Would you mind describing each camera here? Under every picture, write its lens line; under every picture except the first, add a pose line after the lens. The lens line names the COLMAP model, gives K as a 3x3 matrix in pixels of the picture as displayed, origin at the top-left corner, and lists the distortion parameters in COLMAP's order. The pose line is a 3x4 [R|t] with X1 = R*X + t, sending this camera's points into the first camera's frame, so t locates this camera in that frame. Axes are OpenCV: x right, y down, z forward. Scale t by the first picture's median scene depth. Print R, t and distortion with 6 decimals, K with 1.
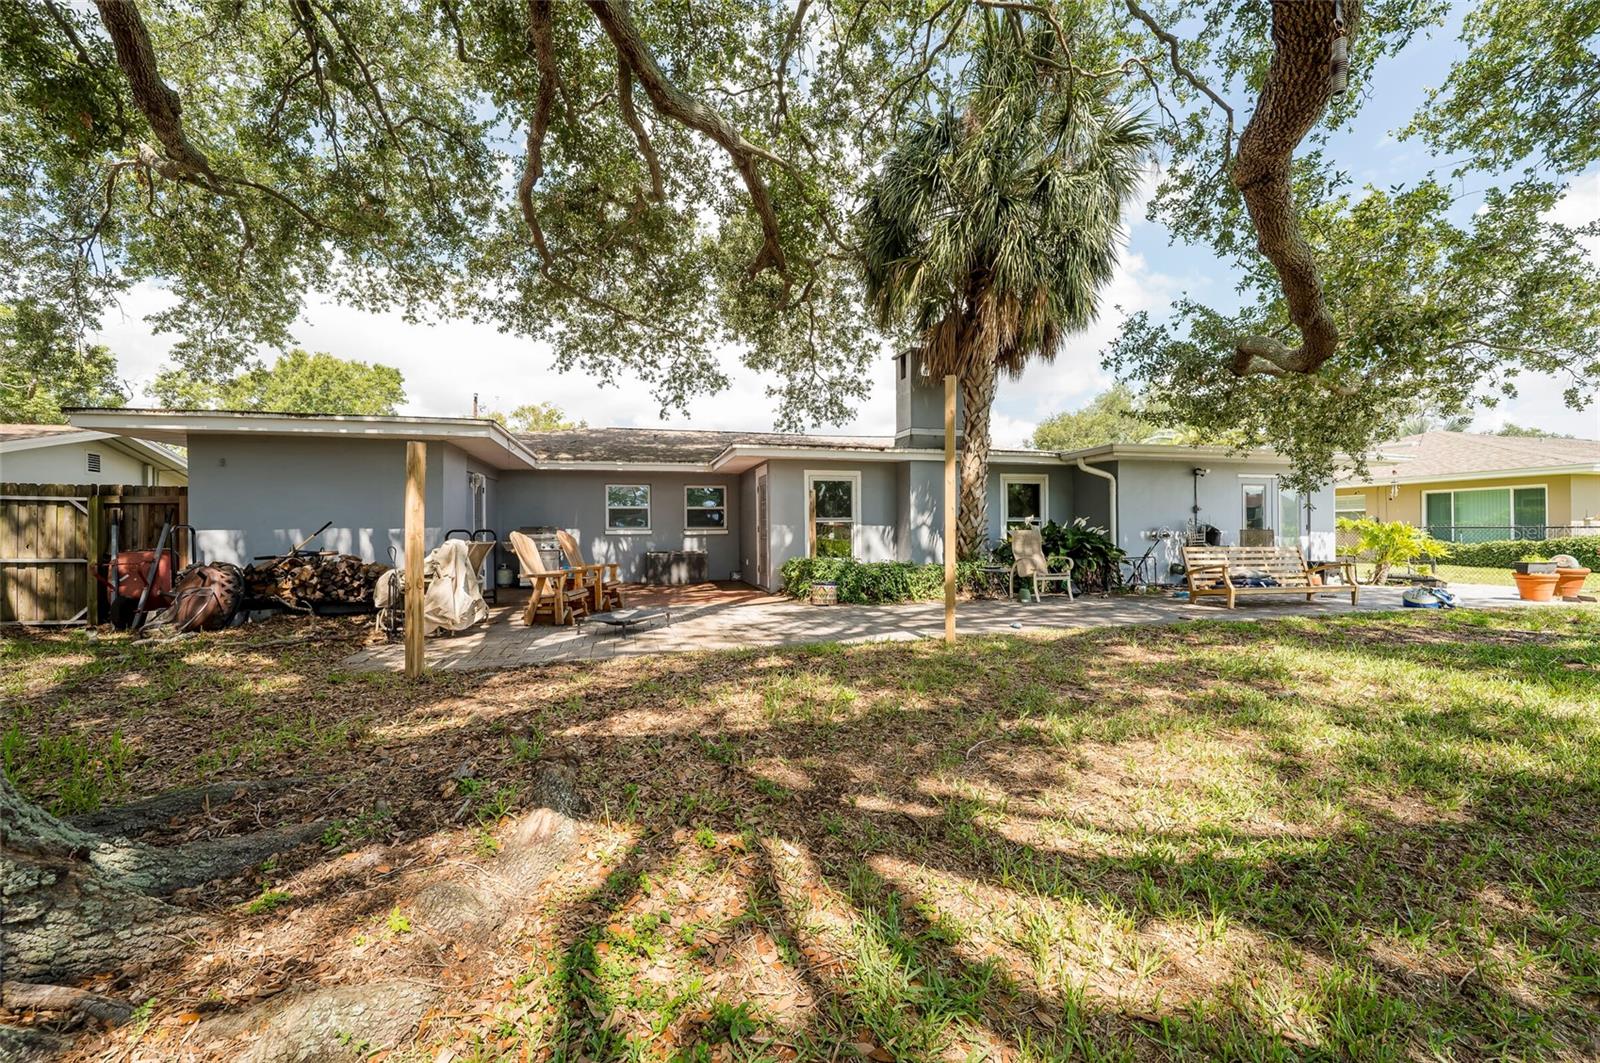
lens RADIAL K [[656.0, 0, 801.7], [0, 656.0, 515.9], [0, 0, 1]] dist [0.000967, -0.000445]
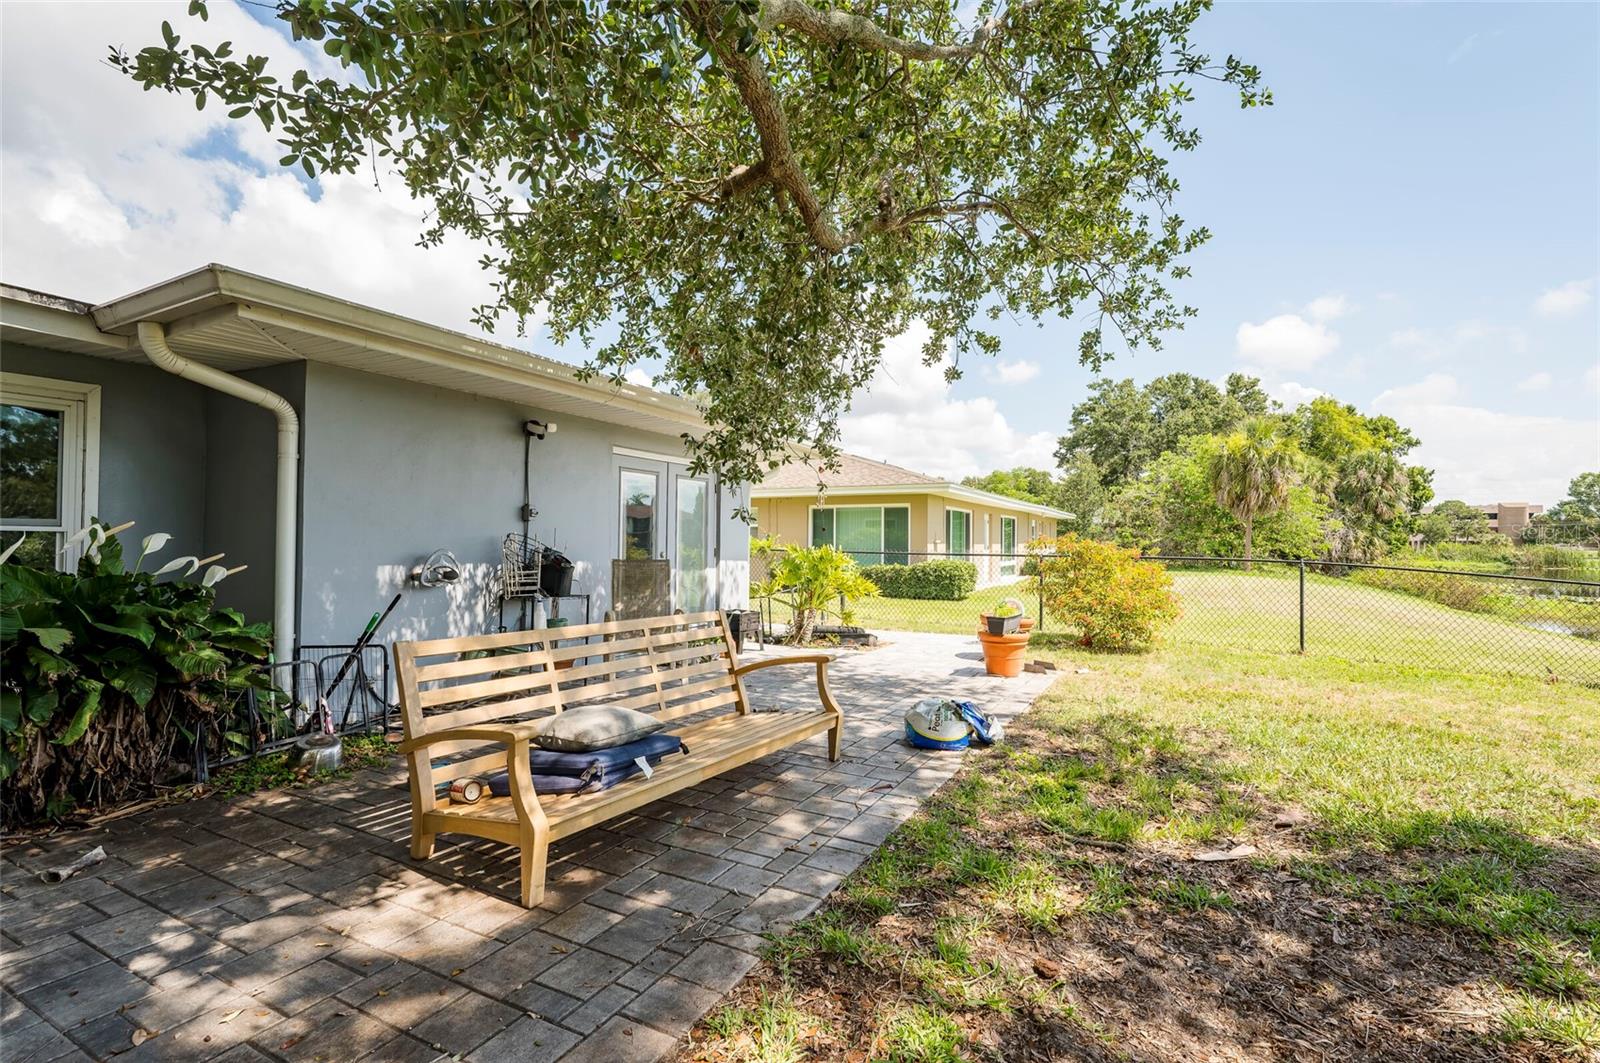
lens RADIAL K [[766.2, 0, 802.5], [0, 766.2, 531.0], [0, 0, 1]] dist [-0.002229, -0.000054]
pose [[0.694008, 0.024233, 0.719559, 0.373340], [-0.032231, 0.999477, -0.002574, -0.003098], [-0.719245, -0.021406, 0.694426, 0.528880]]
